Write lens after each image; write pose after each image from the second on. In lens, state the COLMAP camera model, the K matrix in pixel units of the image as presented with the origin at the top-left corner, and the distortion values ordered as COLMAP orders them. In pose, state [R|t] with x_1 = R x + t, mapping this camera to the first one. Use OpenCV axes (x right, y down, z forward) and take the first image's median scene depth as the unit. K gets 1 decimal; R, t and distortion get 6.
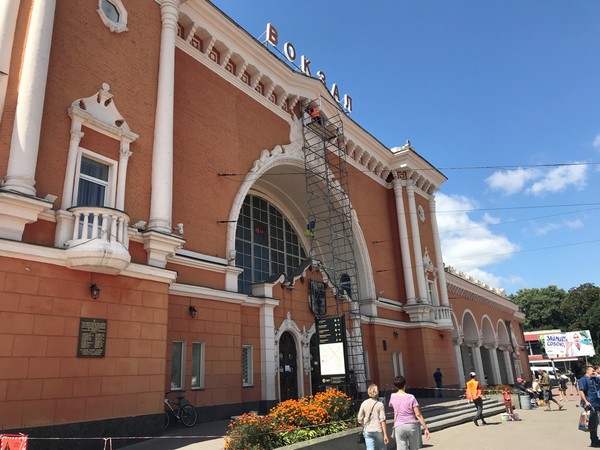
lens RADIAL K [[490.5, 0, 300.0], [0, 490.5, 225.0], [0, 0, 1]] dist [0.067158, -0.090813]
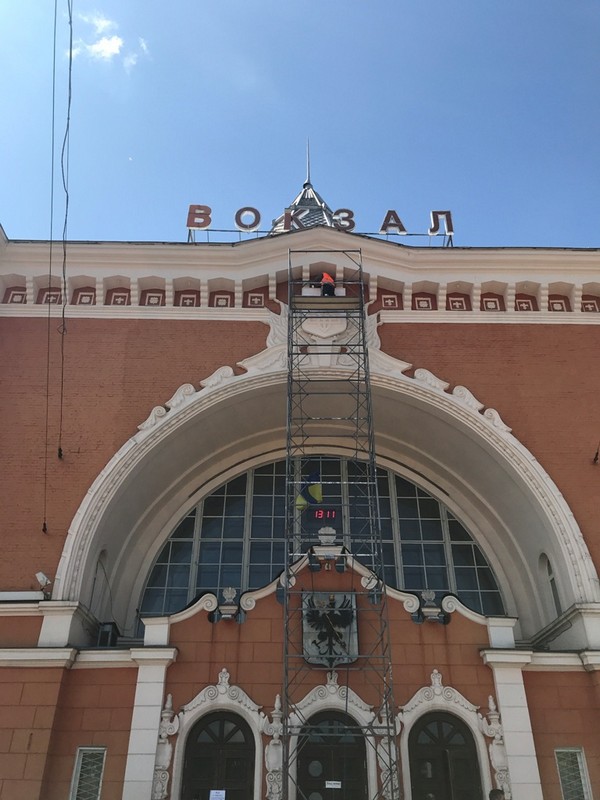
lens RADIAL K [[654.0, 0, 300.0], [0, 654.0, 400.0], [0, 0, 1]] dist [0.067158, -0.090813]
pose [[0.581827, -0.397581, -0.709511, 0.561036], [0.220062, 0.916789, -0.333271, 0.158274], [0.782975, 0.037769, 0.620906, 0.604893]]
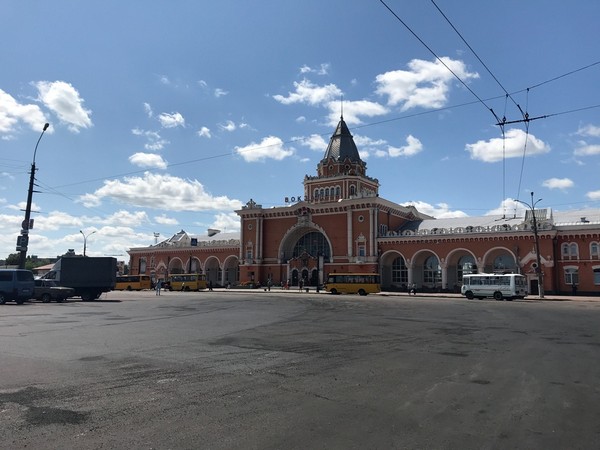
lens RADIAL K [[490.5, 0, 300.0], [0, 490.5, 225.0], [0, 0, 1]] dist [0.067158, -0.090813]
pose [[0.031466, -0.065866, -0.997332, 4.213230], [0.297307, 0.953278, -0.053576, 0.073958], [0.954263, -0.294828, 0.049578, 0.879745]]
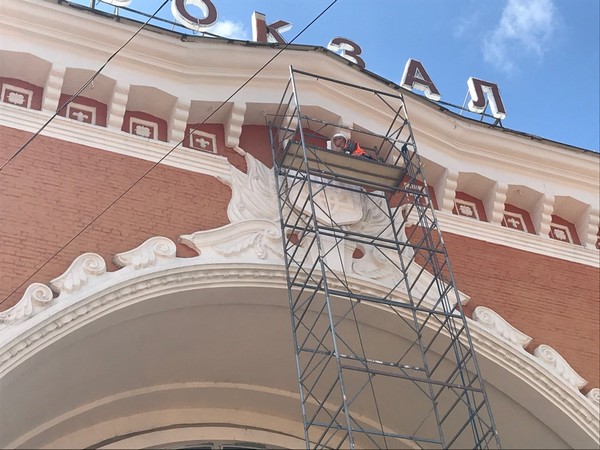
lens RADIAL K [[1026.4, 0, 299.0], [0, 1026.4, 213.1], [0, 0, 1]] dist [0.241107, -1.405930]
pose [[0.841950, -0.406478, -0.354819, 0.270514], [0.215952, 0.856510, -0.468780, 0.148939], [0.494455, 0.318065, 0.808918, 0.533373]]
